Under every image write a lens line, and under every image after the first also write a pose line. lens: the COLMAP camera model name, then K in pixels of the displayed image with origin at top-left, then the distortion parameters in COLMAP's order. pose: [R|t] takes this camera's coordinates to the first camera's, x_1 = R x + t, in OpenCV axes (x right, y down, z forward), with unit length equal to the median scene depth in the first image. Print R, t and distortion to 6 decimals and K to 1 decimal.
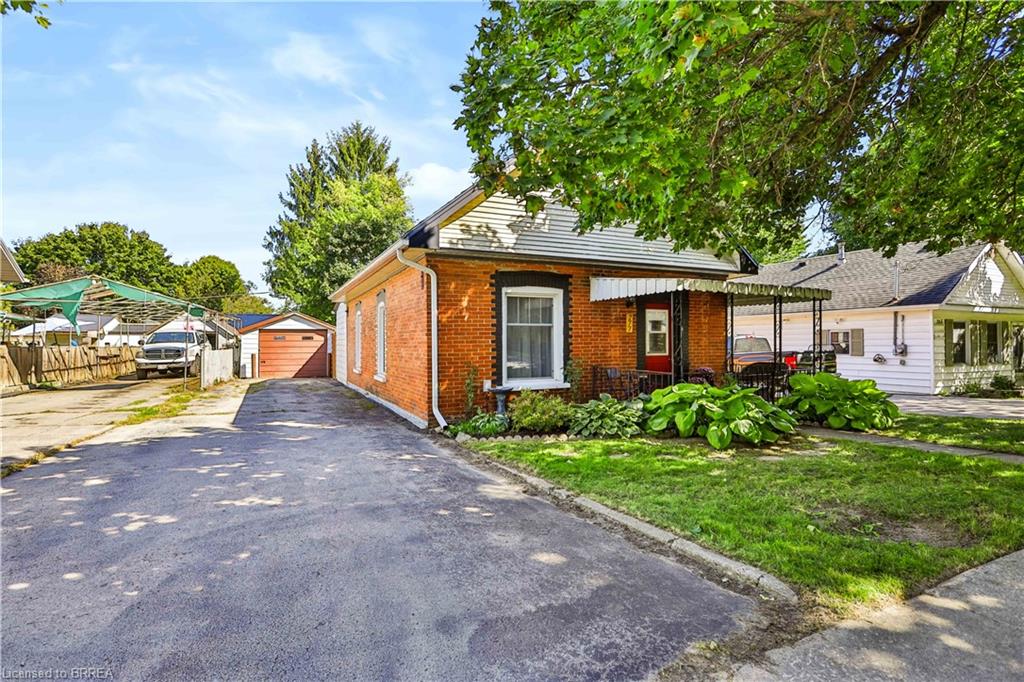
lens RADIAL K [[504.3, 0, 499.2], [0, 504.3, 334.7], [0, 0, 1]] dist [0.009650, -0.000077]
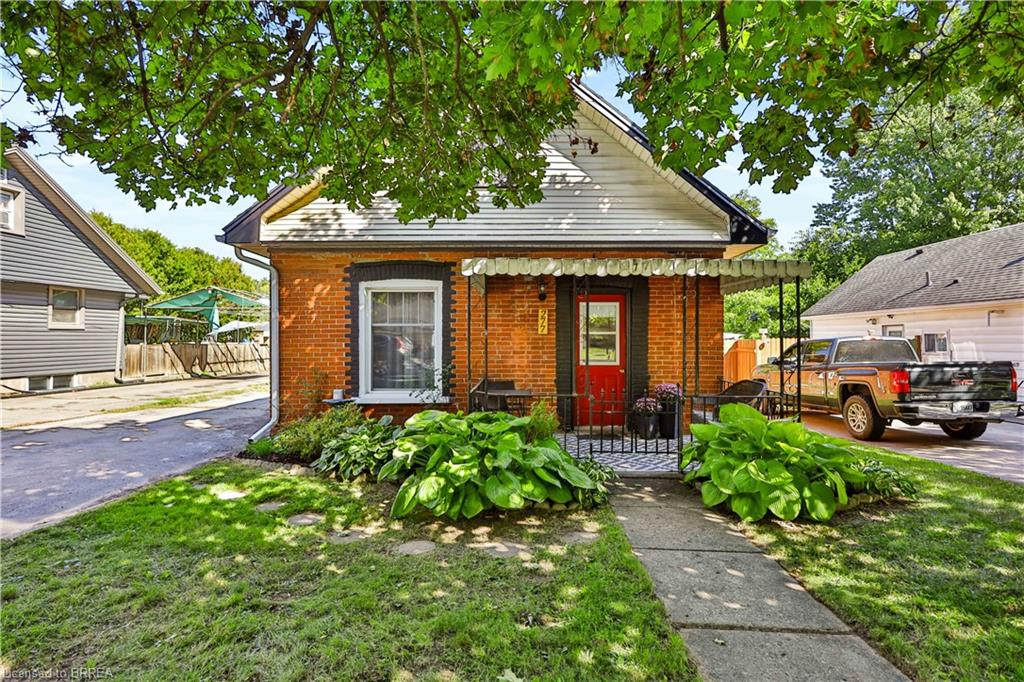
lens RADIAL K [[504.3, 0, 499.2], [0, 504.3, 334.7], [0, 0, 1]] dist [0.009650, -0.000077]
pose [[0.896969, 0.000443, -0.442094, 0.578997], [0.001233, 0.999993, 0.003504, -0.006638], [0.442092, -0.003688, 0.896962, 0.325428]]
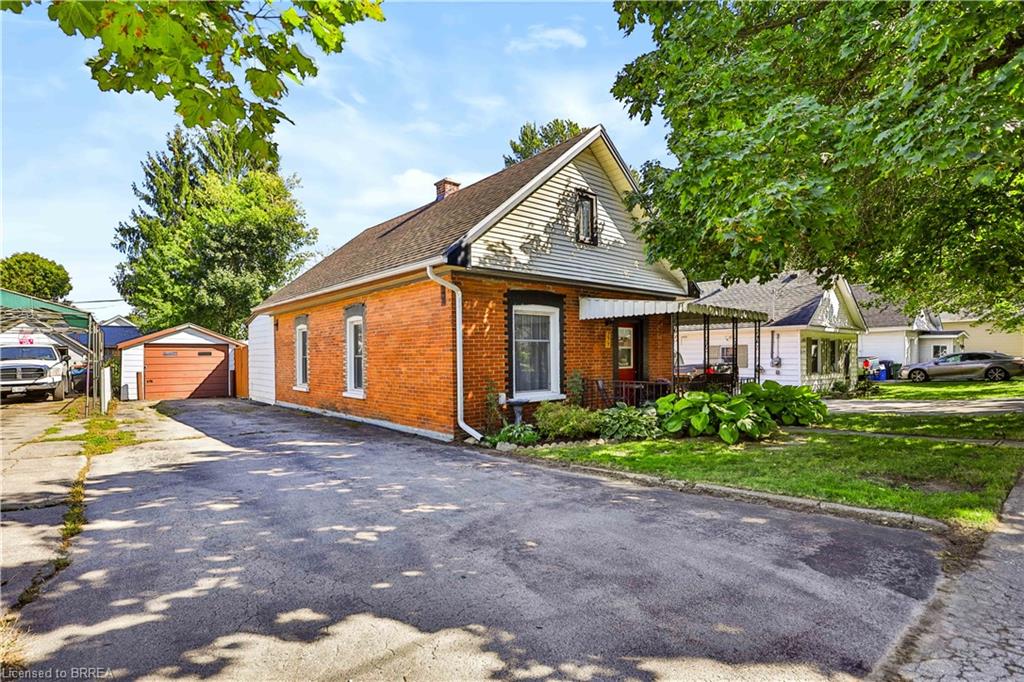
lens RADIAL K [[513.9, 0, 498.6], [0, 513.9, 360.4], [0, 0, 1]] dist [0.005705, 0.000301]
pose [[0.964352, -0.006054, 0.264553, -0.298352], [0.000549, 0.999782, 0.020880, -0.000932], [-0.264621, -0.019991, 0.964145, -0.030758]]
